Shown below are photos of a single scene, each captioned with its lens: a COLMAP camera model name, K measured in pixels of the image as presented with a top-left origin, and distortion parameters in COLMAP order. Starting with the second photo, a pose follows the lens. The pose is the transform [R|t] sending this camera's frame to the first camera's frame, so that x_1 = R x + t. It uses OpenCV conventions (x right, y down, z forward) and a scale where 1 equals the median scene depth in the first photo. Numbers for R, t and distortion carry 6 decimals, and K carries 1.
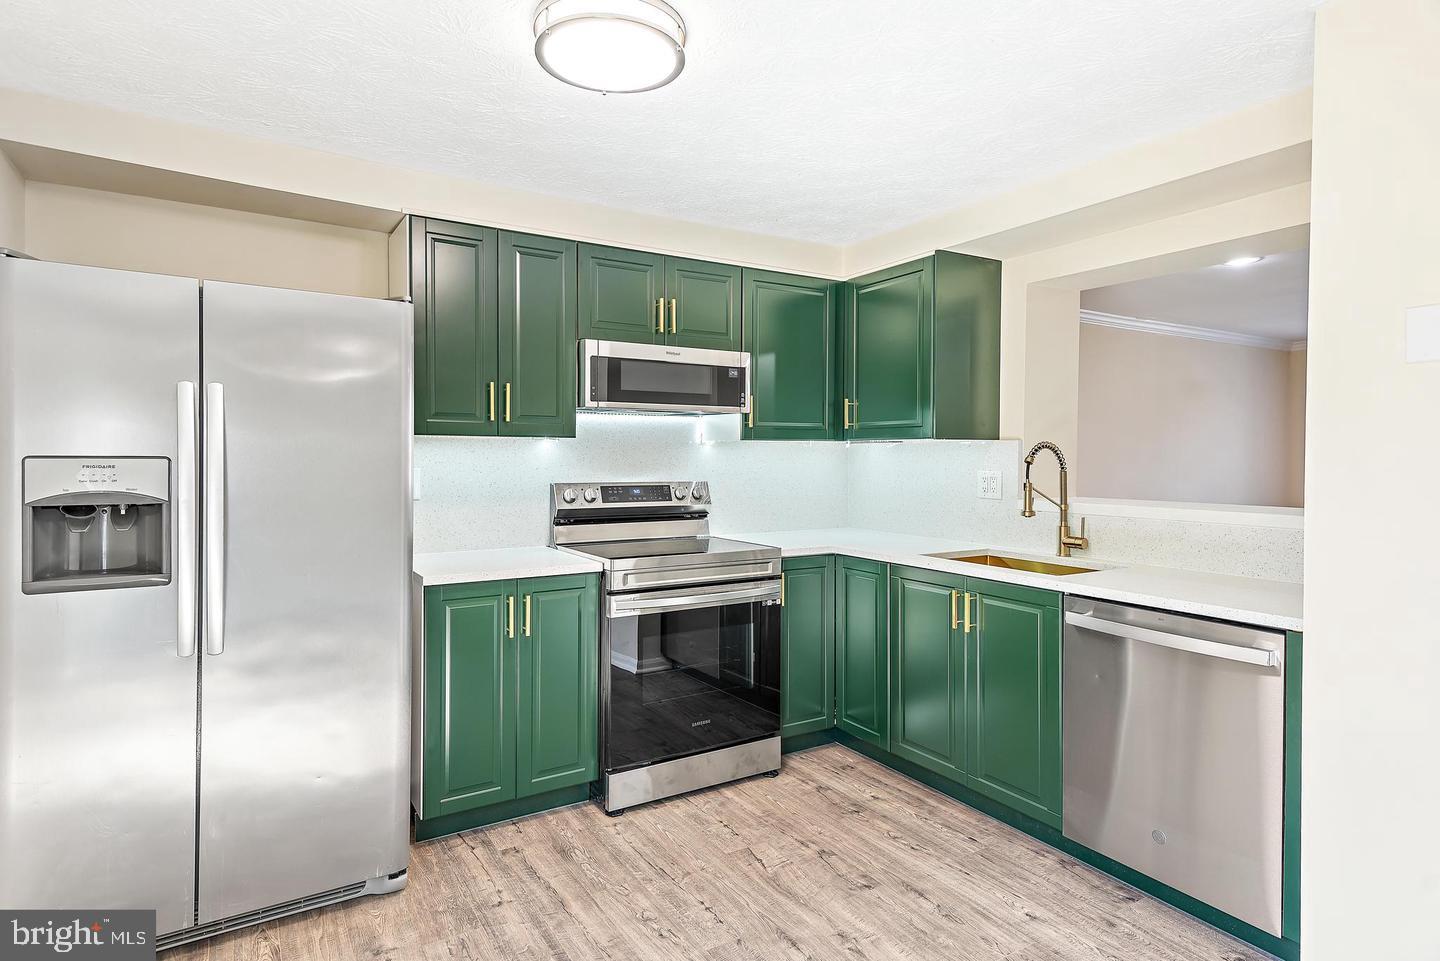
lens RADIAL K [[779.0, 0, 719.4], [0, 779.0, 464.8], [0, 0, 1]] dist [0.054695, -0.036257]
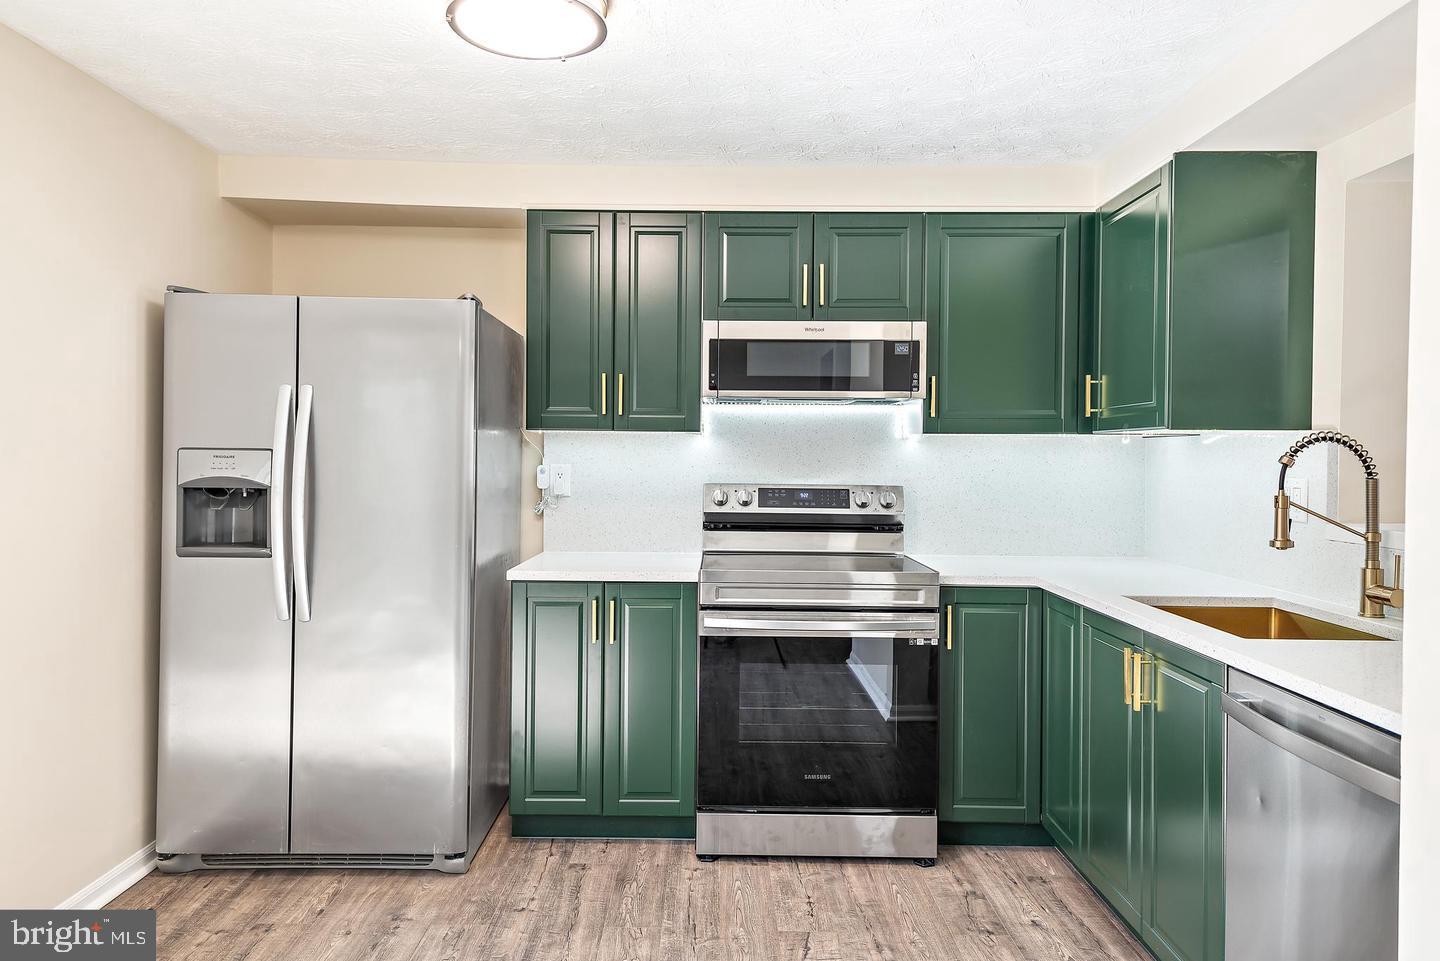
lens RADIAL K [[946.1, 0, 717.3], [0, 946.1, 461.5], [0, 0, 1]] dist [0.024477, -0.001324]
pose [[0.852599, 0.008549, -0.522495, 0.403492], [-0.012972, 0.999904, -0.004806, 0.004539], [0.522404, 0.010875, 0.852629, 0.091256]]
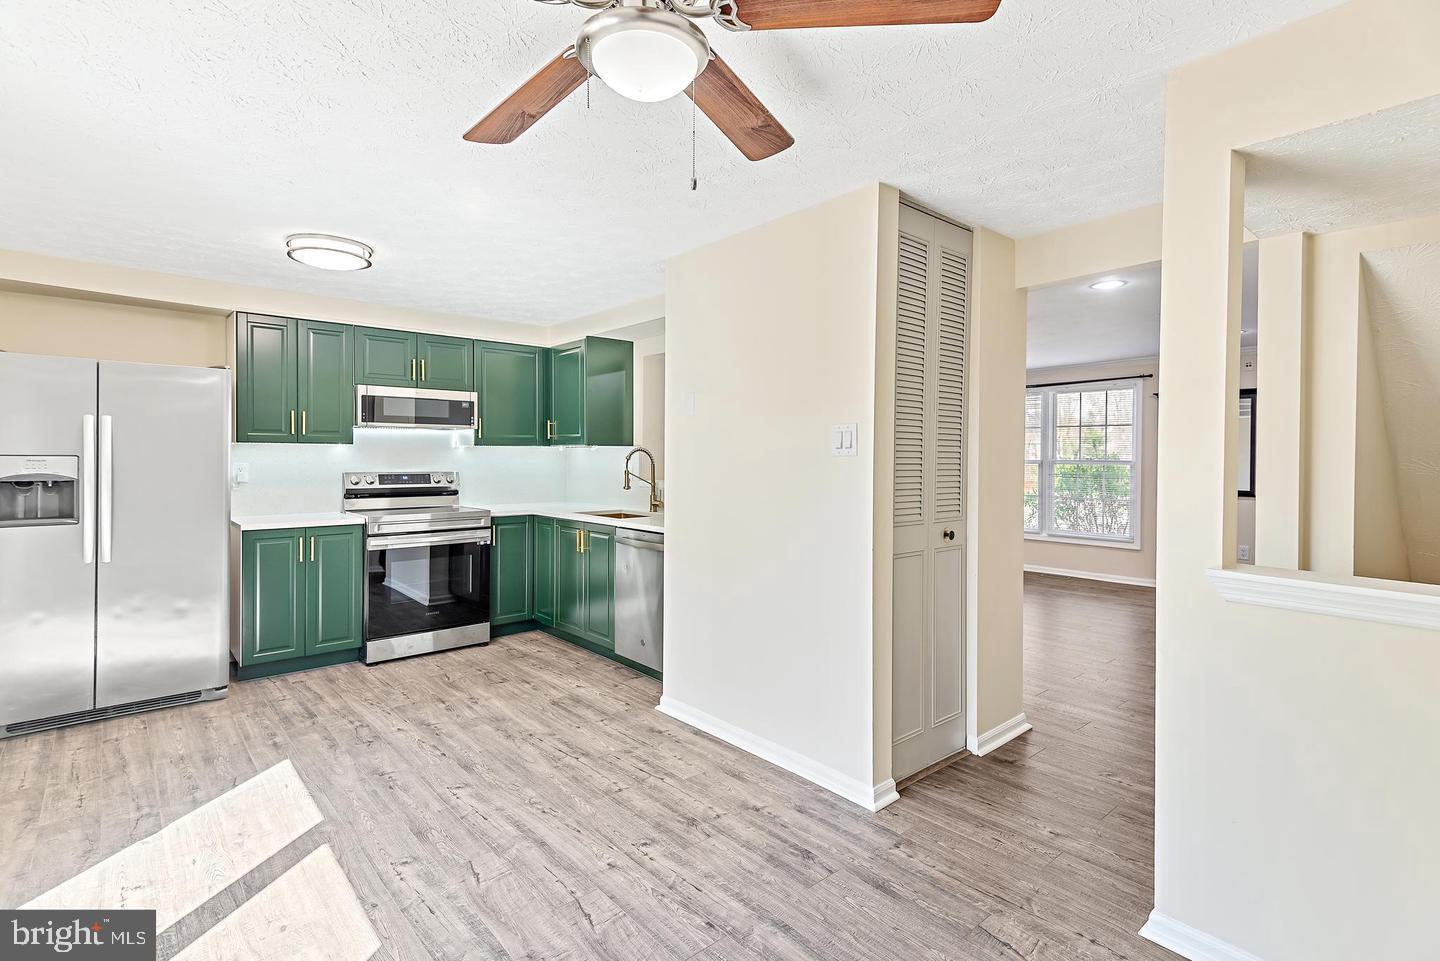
lens RADIAL K [[684.8, 0, 726.9], [0, 684.8, 460.8], [0, 0, 1]] dist [0.039838, -0.021117]
pose [[0.985149, -0.000745, 0.171699, 0.345905], [0.001511, 0.999989, -0.004328, 0.007889], [-0.171694, 0.004523, 0.985140, -0.576366]]
